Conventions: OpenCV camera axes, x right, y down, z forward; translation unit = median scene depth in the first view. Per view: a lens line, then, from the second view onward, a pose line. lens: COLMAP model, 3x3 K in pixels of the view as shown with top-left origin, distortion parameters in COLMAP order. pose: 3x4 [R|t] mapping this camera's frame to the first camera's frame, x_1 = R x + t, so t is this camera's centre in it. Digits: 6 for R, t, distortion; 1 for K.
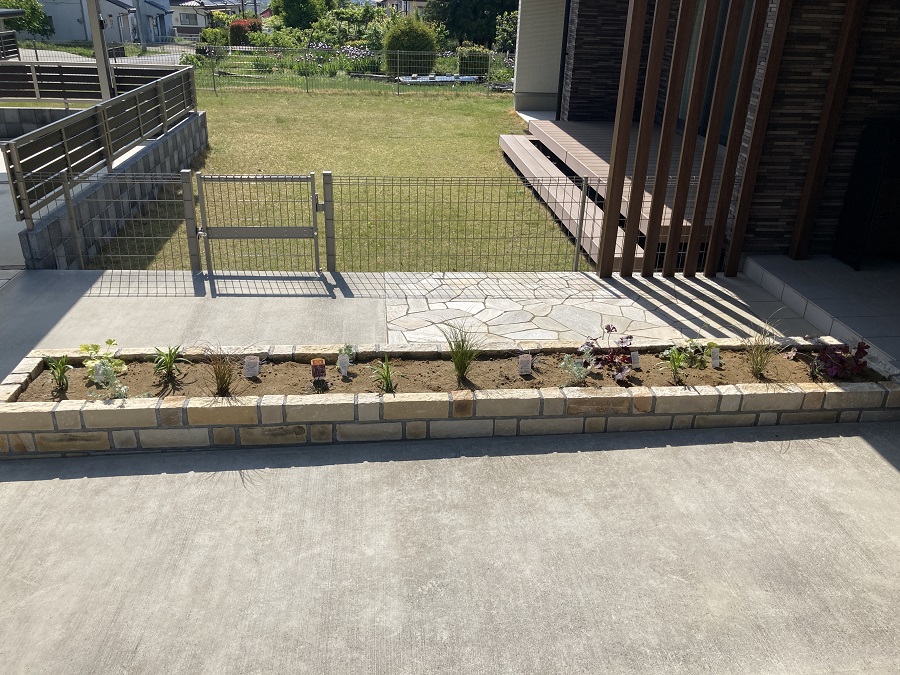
lens RADIAL K [[732.3, 0, 450.0], [0, 732.3, 337.5], [0, 0, 1]] dist [0.047055, -0.068618]
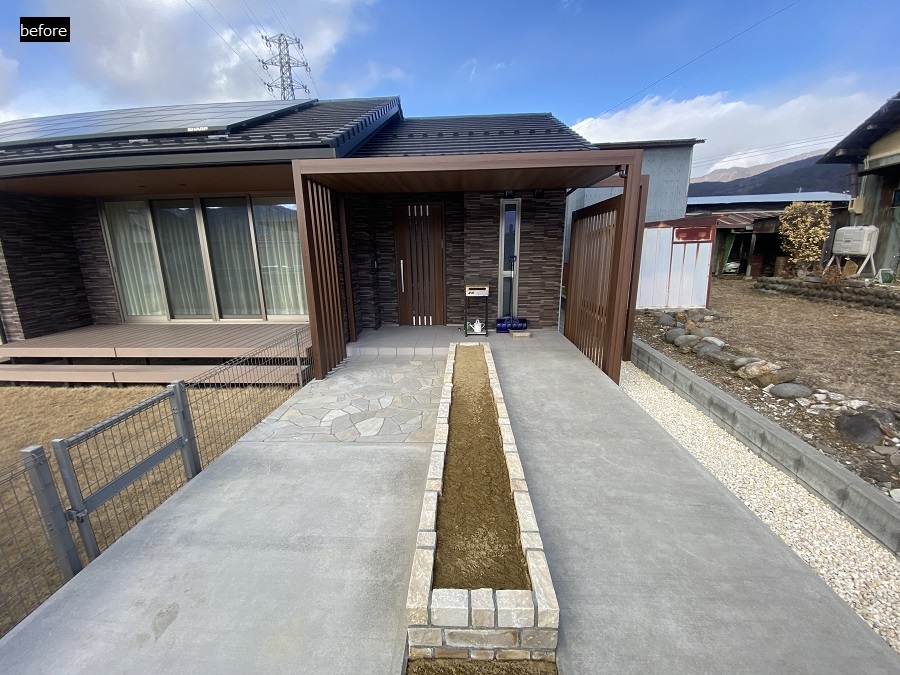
lens RADIAL K [[360.6, 0, 447.6], [0, 360.6, 336.4], [0, 0, 1]] dist [0.039870, -0.031766]
pose [[0.147827, -0.257124, 0.955005, -0.580690], [0.435207, 0.884011, 0.170643, -0.198597], [-0.888112, 0.390399, 0.242582, 0.500115]]
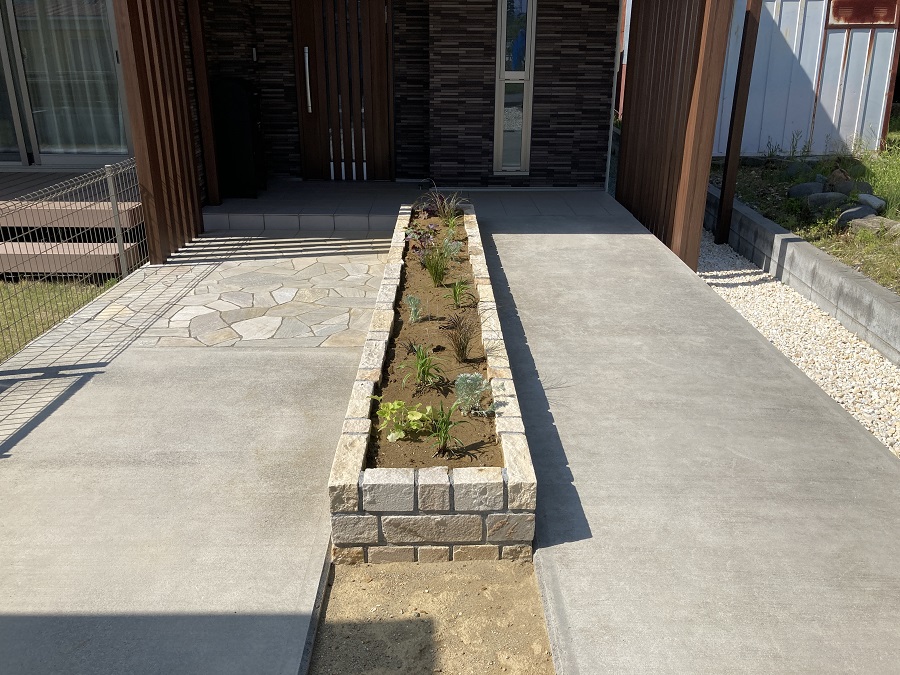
lens RADIAL K [[738.0, 0, 446.5], [0, 738.0, 325.1], [0, 0, 1]] dist [0.013926, -0.010480]
pose [[0.092671, -0.370134, 0.924344, -0.706584], [0.419271, 0.856530, 0.300945, -0.154358], [-0.903119, 0.359662, 0.234562, 0.490258]]
